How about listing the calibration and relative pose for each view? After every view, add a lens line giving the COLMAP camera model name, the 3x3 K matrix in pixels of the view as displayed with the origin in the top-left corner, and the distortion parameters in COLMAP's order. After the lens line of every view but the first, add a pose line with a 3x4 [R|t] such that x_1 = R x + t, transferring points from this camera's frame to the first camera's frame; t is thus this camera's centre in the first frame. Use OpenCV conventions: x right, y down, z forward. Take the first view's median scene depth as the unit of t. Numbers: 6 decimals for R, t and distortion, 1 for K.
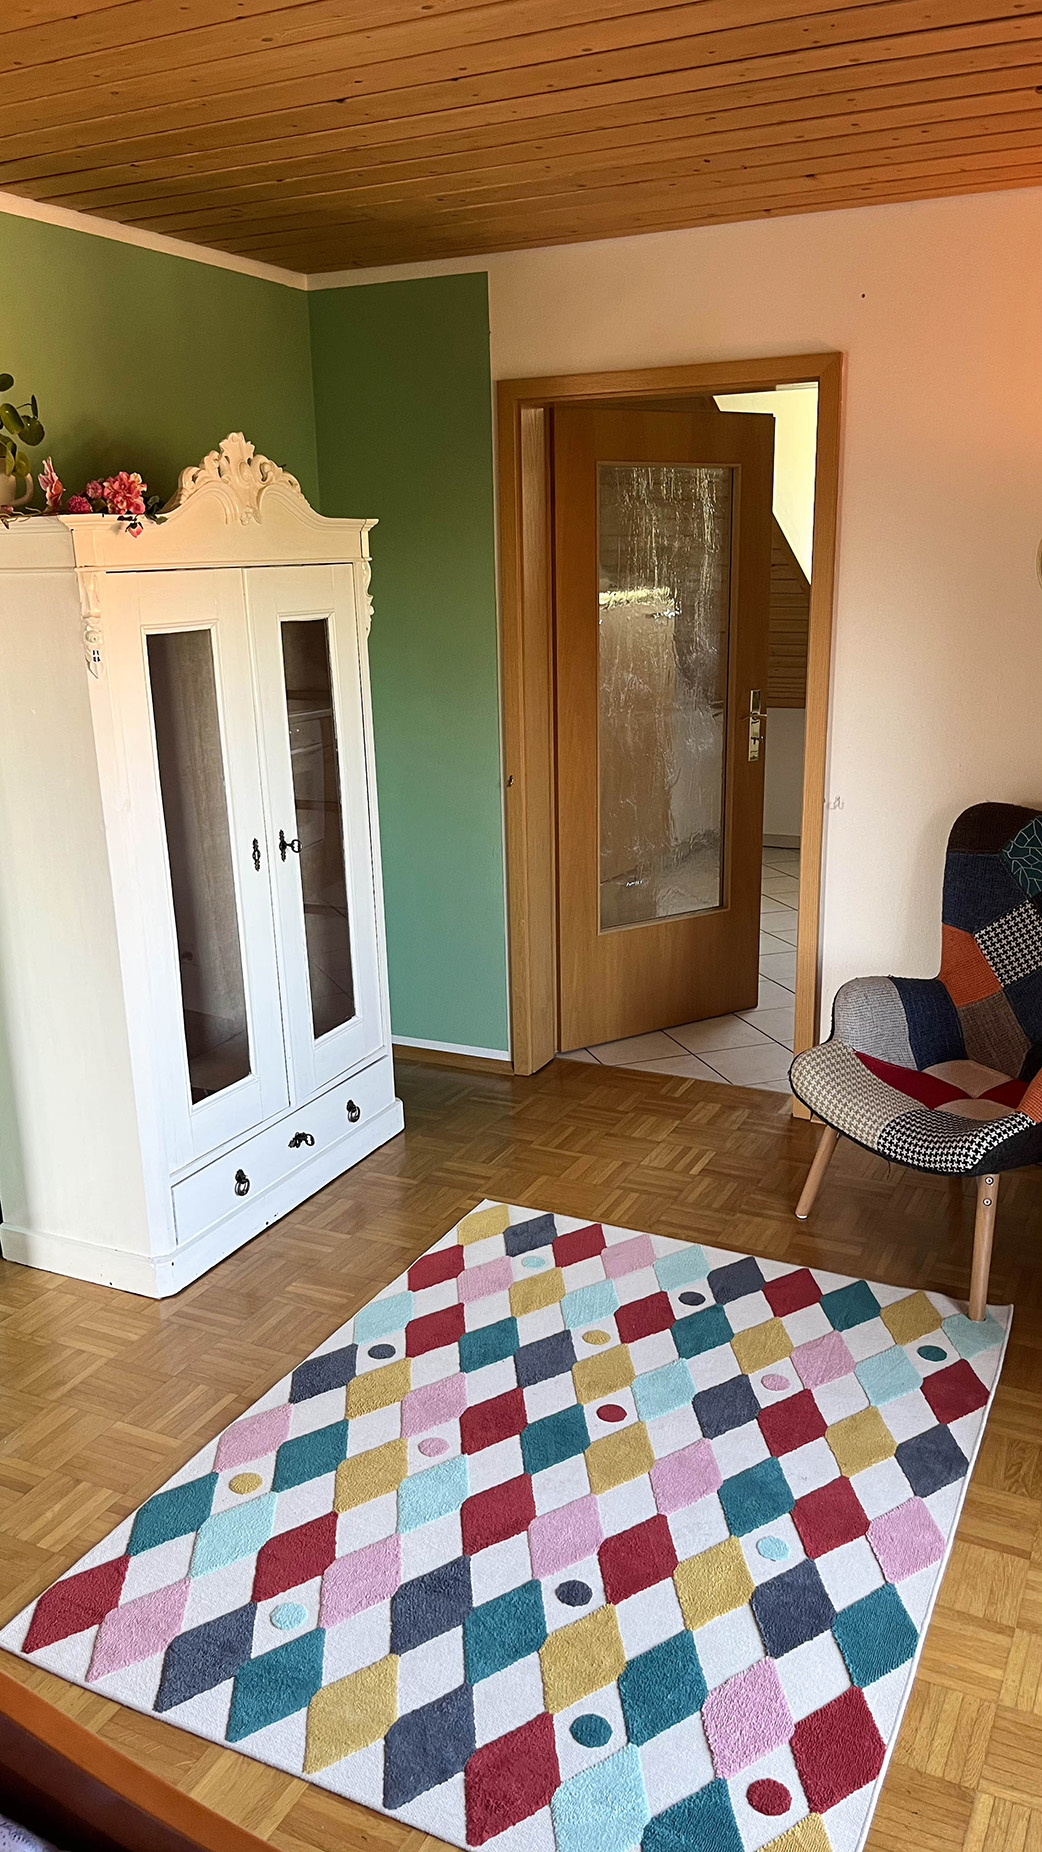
lens RADIAL K [[1410.6, 0, 517.9], [0, 1410.6, 923.3], [0, 0, 1]] dist [0.034946, -0.003732]
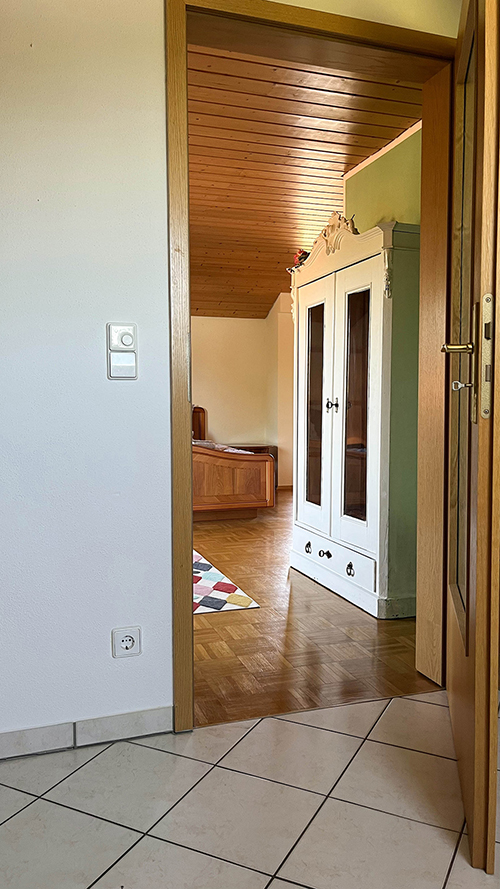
lens RADIAL K [[677.1, 0, 249.3], [0, 677.1, 444.1], [0, 0, 1]] dist [0.034946, -0.003732]
pose [[-0.705234, 0.066472, -0.705851, 0.715952], [-0.165892, 0.952485, 0.255445, -0.270483], [0.689293, 0.297244, -0.660698, 1.845408]]
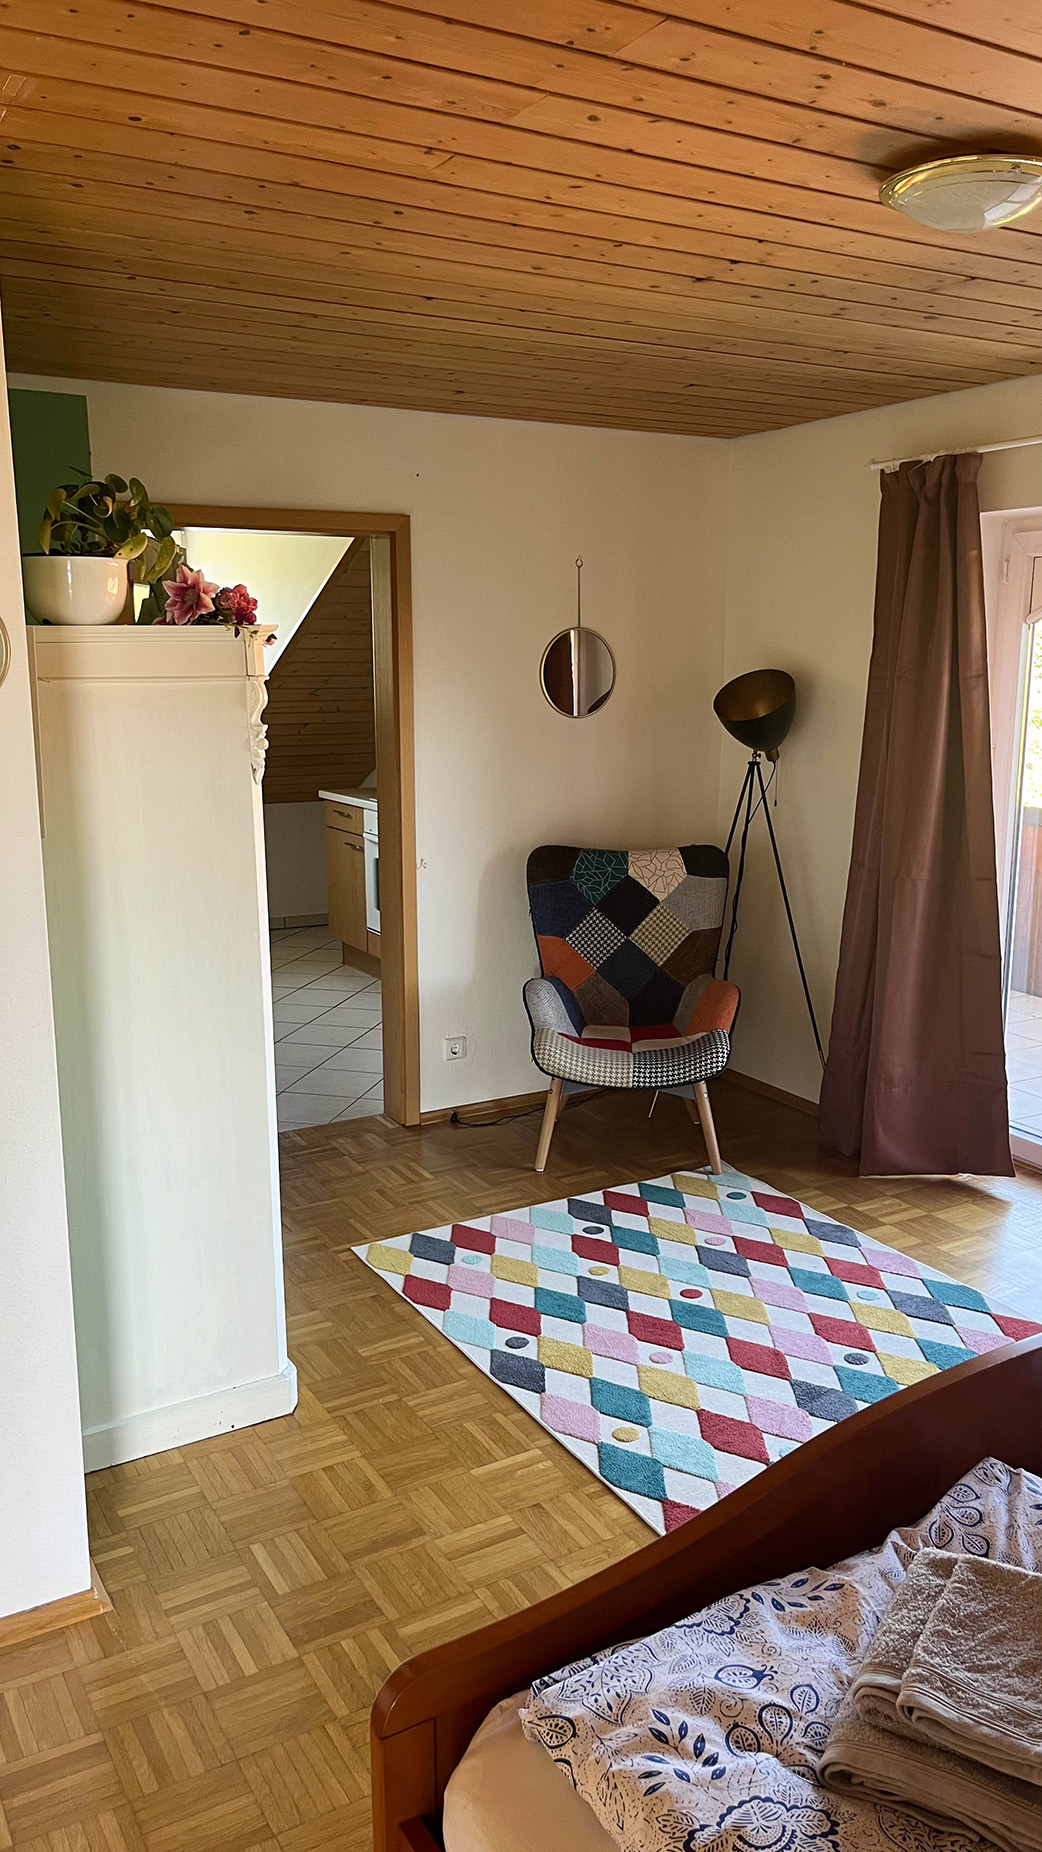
lens RADIAL K [[1410.6, 0, 516.7], [0, 1410.6, 932.4], [0, 0, 1]] dist [0.034946, -0.003732]
pose [[0.552292, -0.145120, 0.820922, -1.004060], [0.205252, 0.978090, 0.034816, -0.066847], [-0.807988, 0.149267, 0.569977, 0.291607]]
